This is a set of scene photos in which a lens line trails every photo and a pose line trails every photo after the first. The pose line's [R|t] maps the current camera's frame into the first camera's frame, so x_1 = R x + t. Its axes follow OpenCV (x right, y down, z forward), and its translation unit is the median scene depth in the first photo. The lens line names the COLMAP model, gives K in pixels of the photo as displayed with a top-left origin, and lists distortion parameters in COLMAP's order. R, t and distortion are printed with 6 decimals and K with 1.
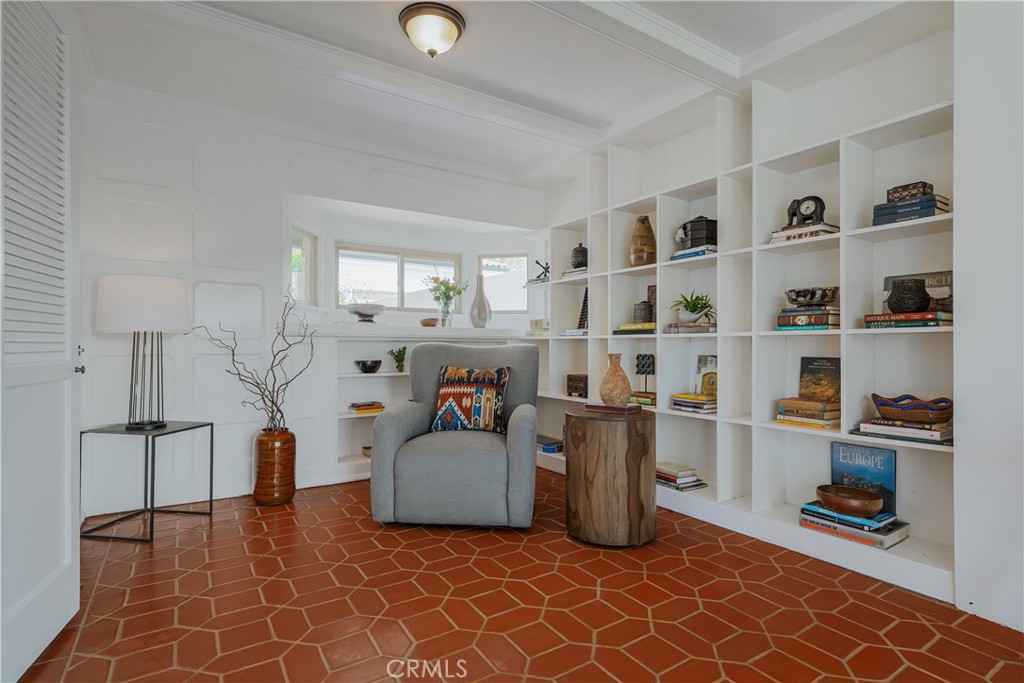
lens RADIAL K [[520.1, 0, 512.0], [0, 520.1, 341.5], [0, 0, 1]] dist [-0.000188, -0.000006]
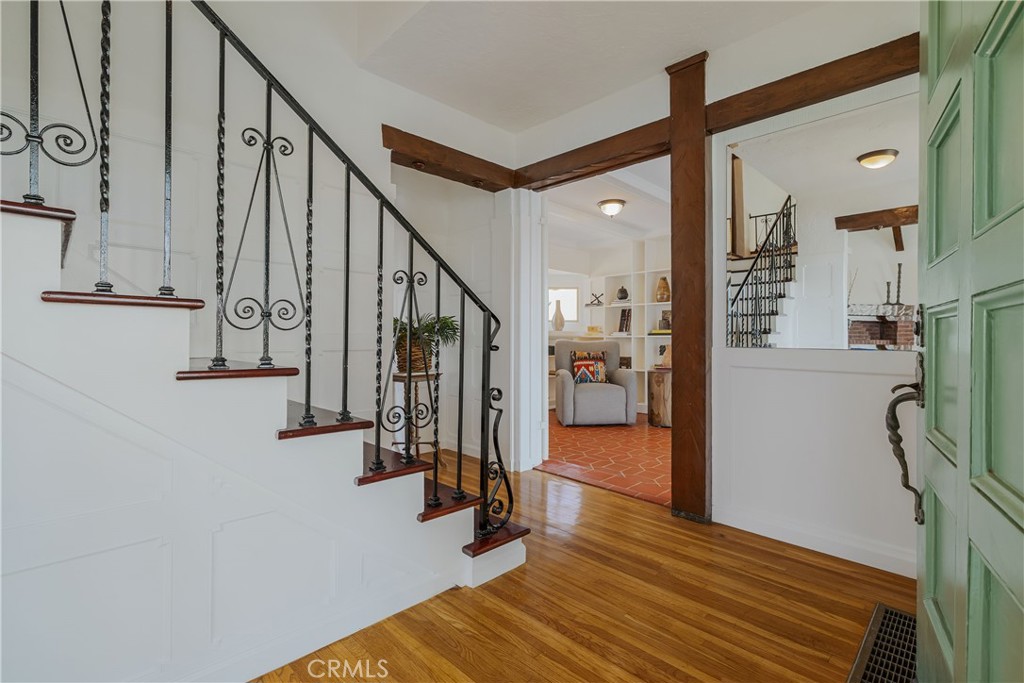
lens RADIAL K [[469.5, 0, 512.0], [0, 469.5, 341.5], [0, 0, 1]] dist [-0.000340, -0.000006]
pose [[0.972161, 0.001233, 0.234309, -0.801508], [-0.003192, 0.999963, 0.007982, -0.002126], [-0.234290, -0.008507, 0.972129, -0.687289]]
